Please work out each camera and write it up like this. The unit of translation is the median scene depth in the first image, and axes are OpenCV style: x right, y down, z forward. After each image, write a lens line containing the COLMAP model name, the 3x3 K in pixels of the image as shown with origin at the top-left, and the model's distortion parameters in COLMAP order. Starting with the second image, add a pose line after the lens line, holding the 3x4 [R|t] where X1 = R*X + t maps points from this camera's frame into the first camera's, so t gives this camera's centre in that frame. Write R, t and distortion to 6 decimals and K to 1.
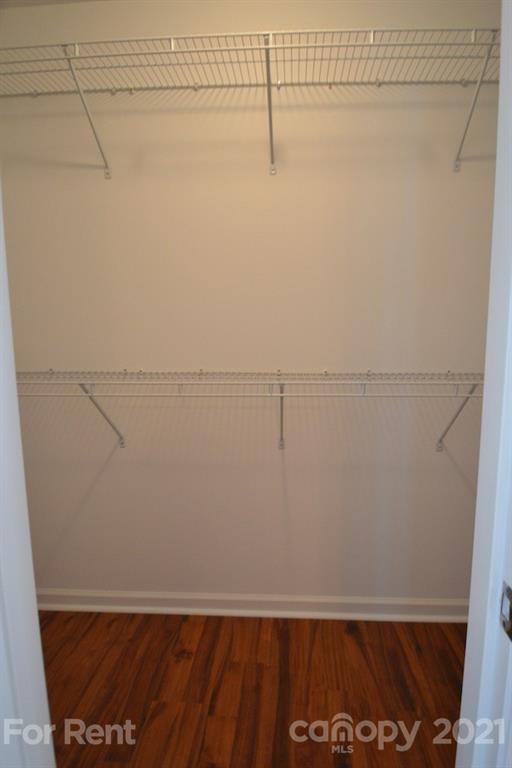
lens RADIAL K [[433.7, 0, 256.0], [0, 433.7, 384.0], [0, 0, 1]] dist [0.000415, -0.031073]
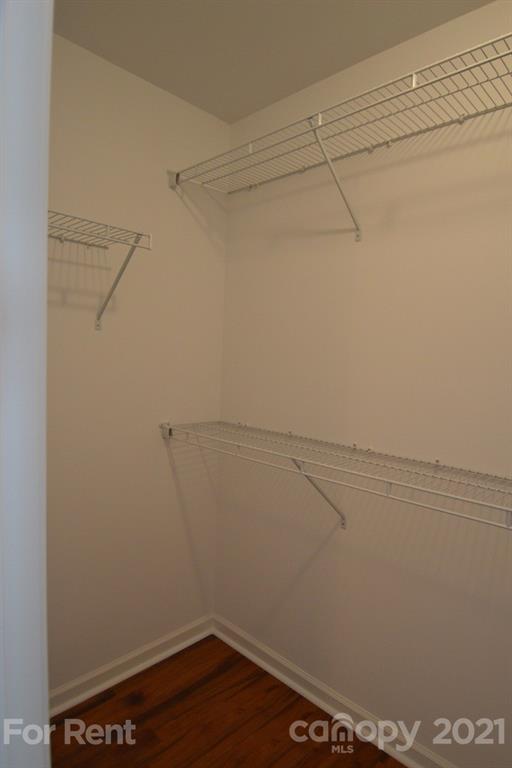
lens RADIAL K [[445.9, 0, 256.0], [0, 445.9, 384.0], [0, 0, 1]] dist [-0.021799, -0.000385]
pose [[0.751570, 0.073594, -0.655535, 0.152975], [-0.122169, 0.992095, -0.028689, -0.113047], [0.648242, 0.101648, 0.754619, 0.158354]]
